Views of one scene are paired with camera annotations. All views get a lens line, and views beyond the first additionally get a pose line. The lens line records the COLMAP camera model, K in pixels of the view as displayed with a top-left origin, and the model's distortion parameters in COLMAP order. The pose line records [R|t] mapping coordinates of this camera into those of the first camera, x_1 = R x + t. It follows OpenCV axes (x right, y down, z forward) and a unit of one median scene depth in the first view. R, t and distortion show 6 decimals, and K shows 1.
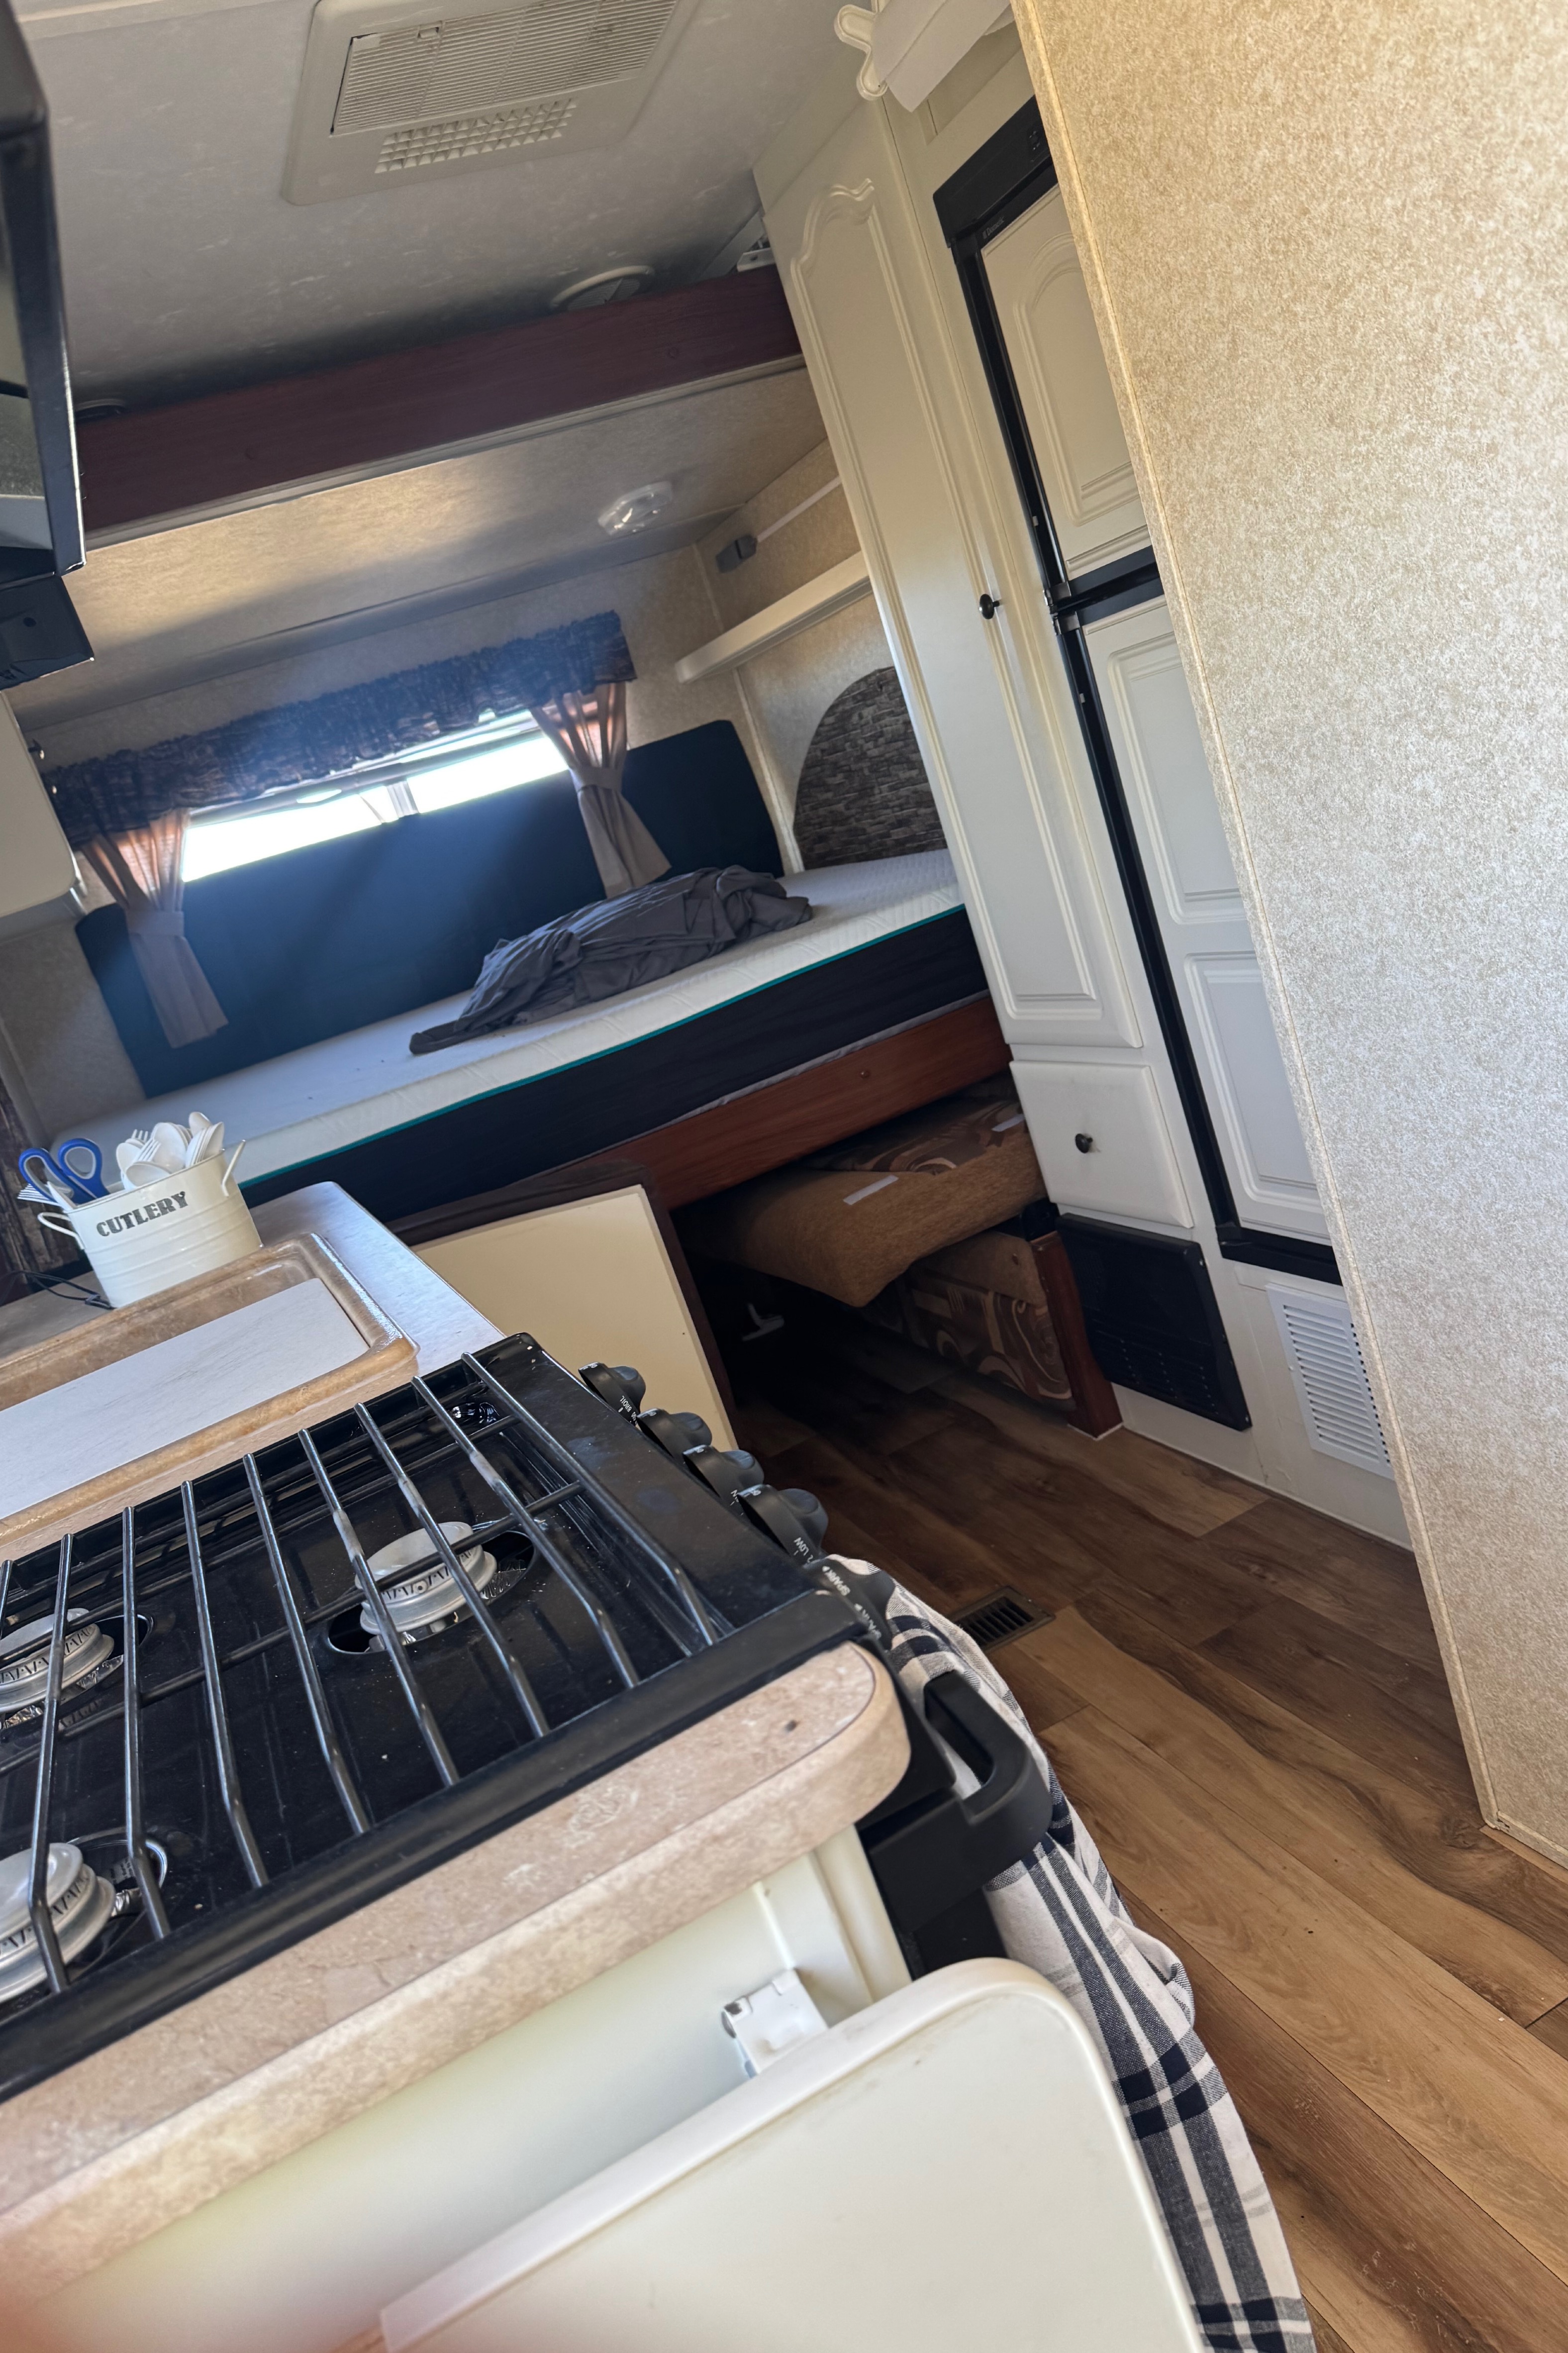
lens RADIAL K [[1666.8, 0, 801.0], [0, 1666.8, 1171.4], [0, 0, 1]] dist [0.078459, -0.093281]
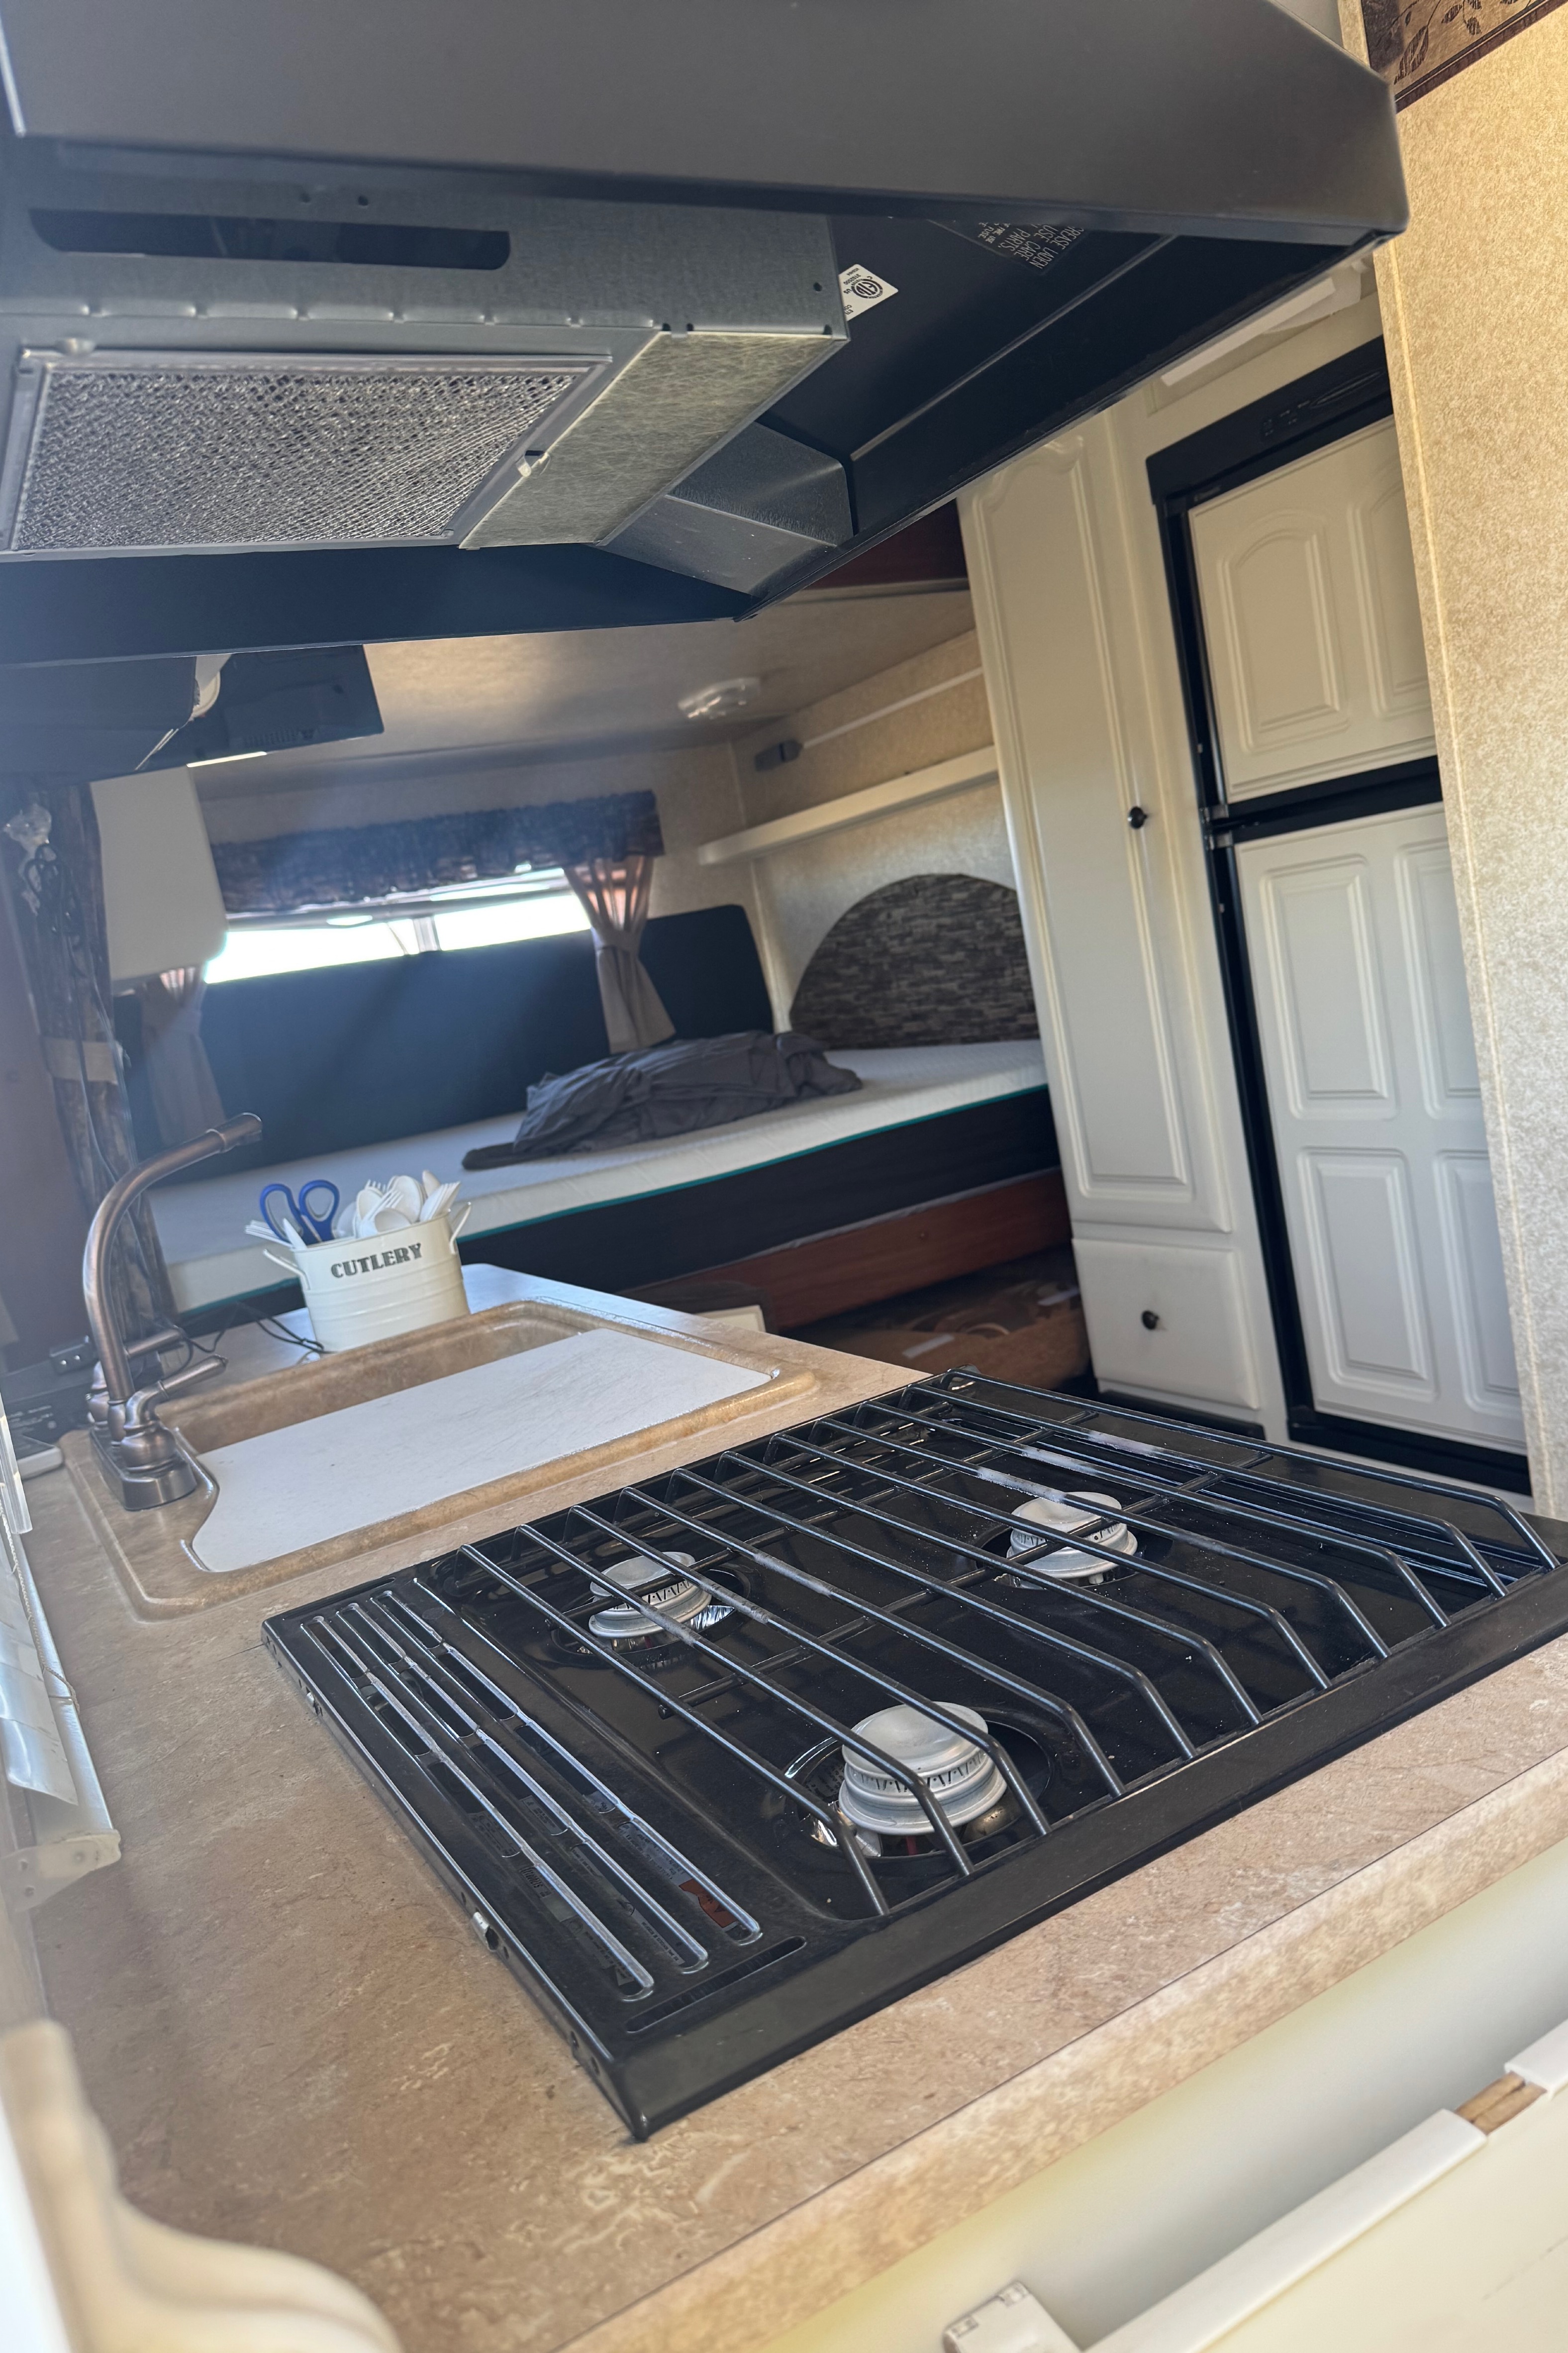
lens RADIAL K [[1666.8, 0, 780.8], [0, 1666.8, 1179.8], [0, 0, 1]] dist [0.078459, -0.093281]
pose [[0.986740, 0.120381, 0.108873, -0.212381], [-0.105686, 0.985609, -0.131928, 0.068264], [-0.123187, 0.118672, 0.985262, -0.026249]]
